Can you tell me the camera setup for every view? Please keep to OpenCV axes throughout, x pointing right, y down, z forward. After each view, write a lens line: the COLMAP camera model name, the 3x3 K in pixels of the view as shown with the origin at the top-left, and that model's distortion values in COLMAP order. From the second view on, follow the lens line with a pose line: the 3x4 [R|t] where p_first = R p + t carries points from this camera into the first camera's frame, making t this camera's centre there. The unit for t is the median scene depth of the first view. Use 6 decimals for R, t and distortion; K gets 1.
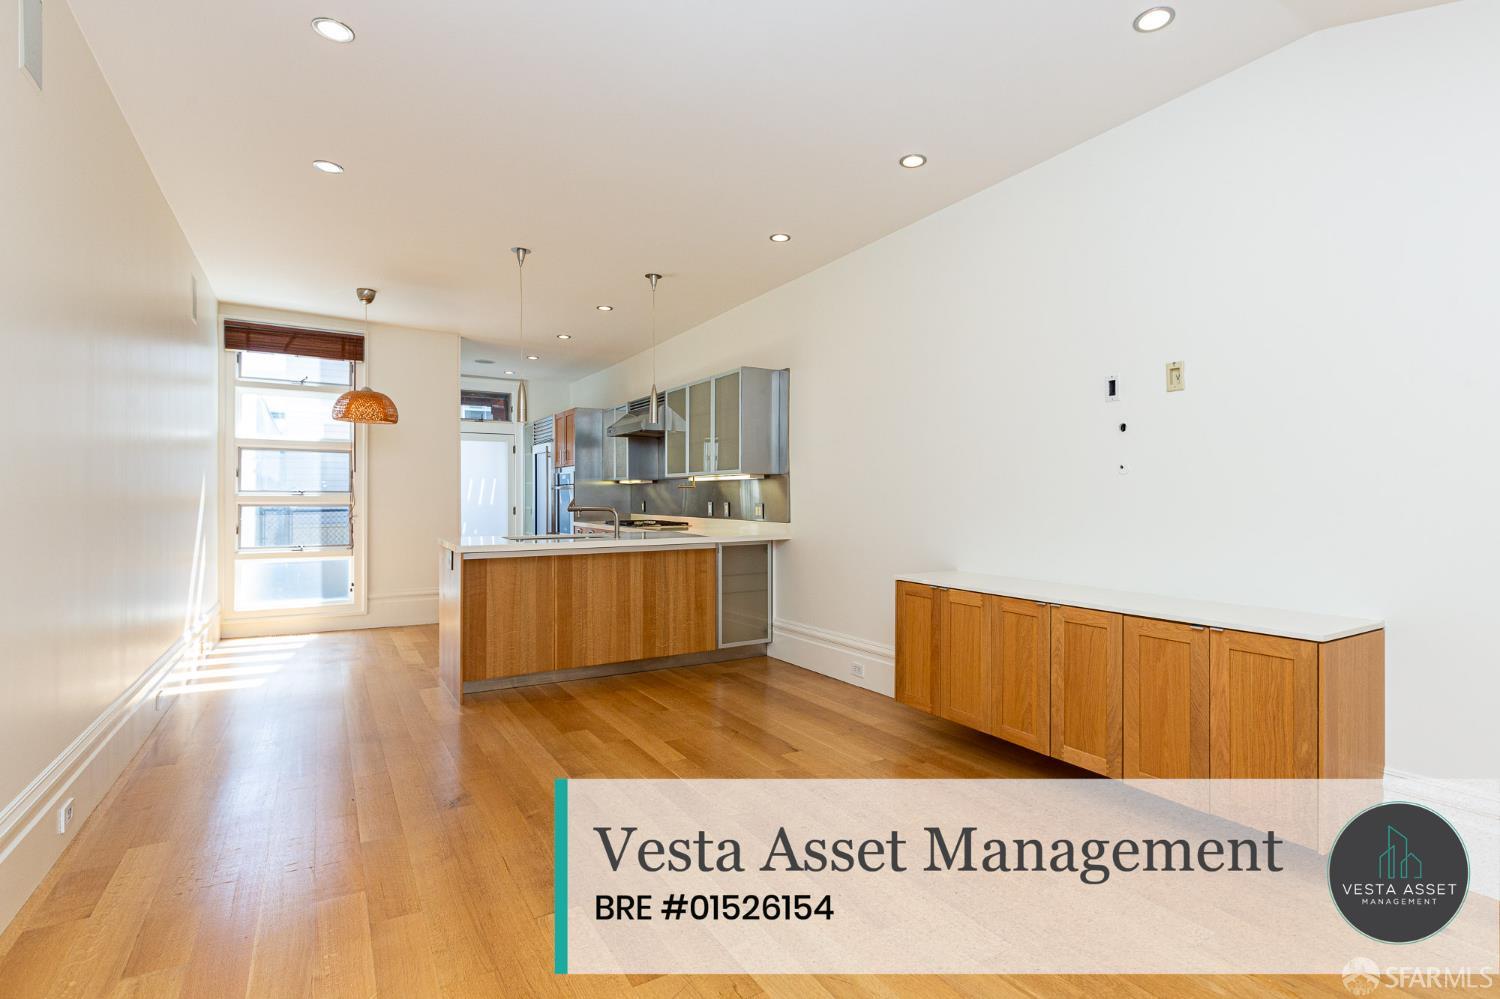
lens RADIAL K [[682.3, 0, 755.6], [0, 682.3, 494.9], [0, 0, 1]] dist [0.004700, 0.001452]
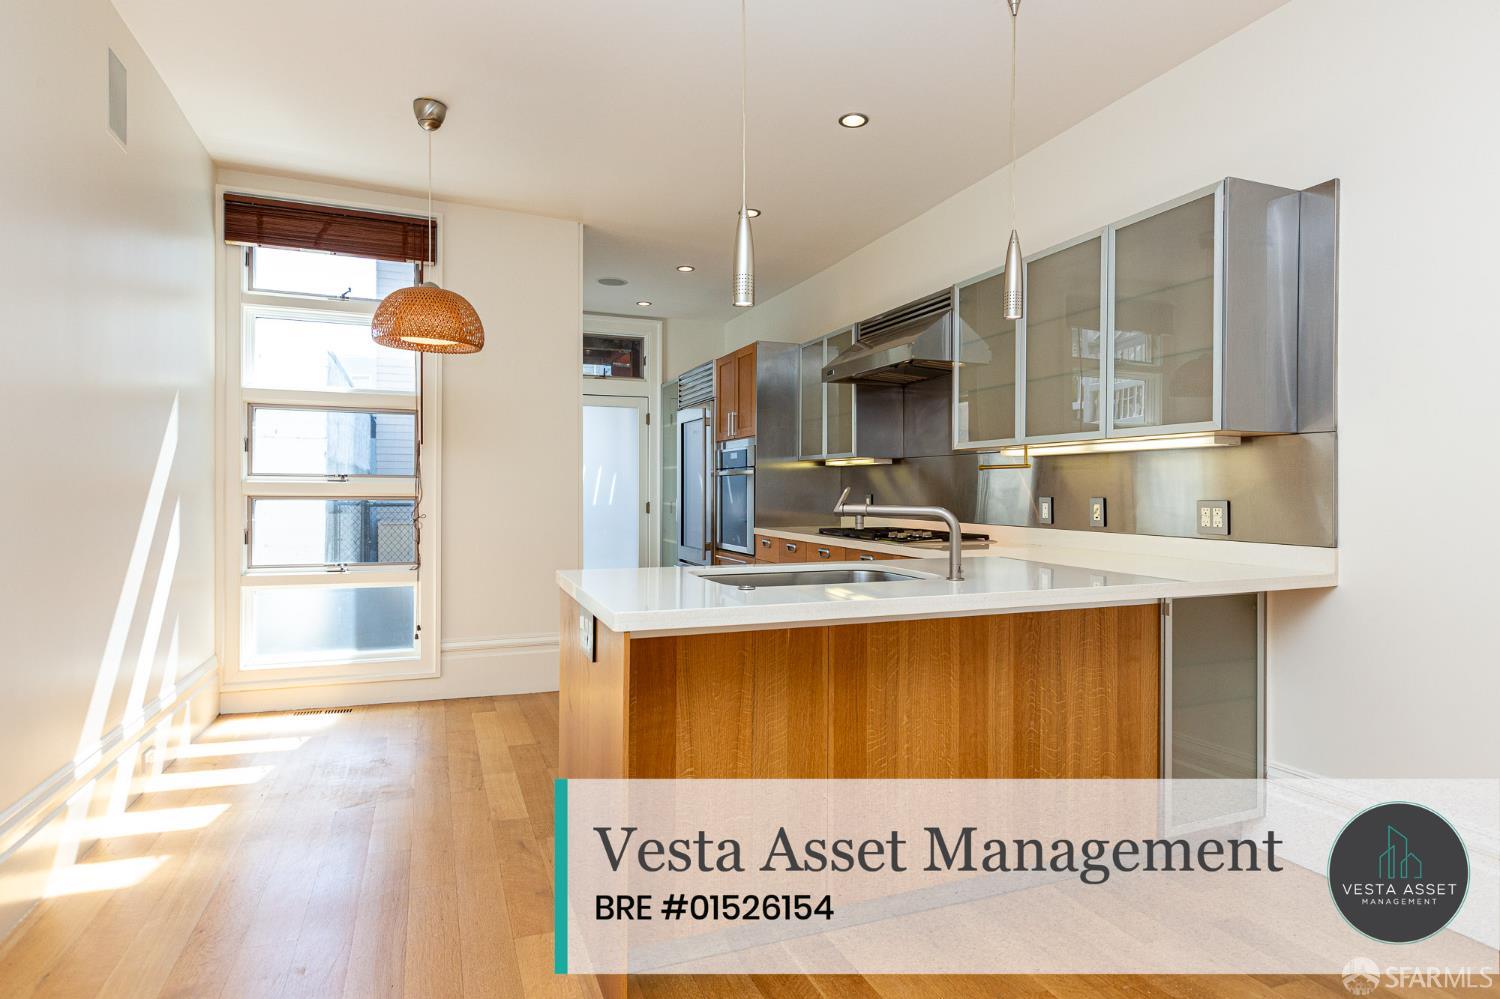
lens RADIAL K [[809.8, 0, 744.0], [0, 809.8, 495.0], [0, 0, 1]] dist [0.005076, -0.001691]
pose [[0.982379, 0.005783, -0.186808, -0.182038], [-0.004046, 0.999945, 0.009677, 0.004224], [0.186854, -0.008750, 0.982349, 0.369985]]
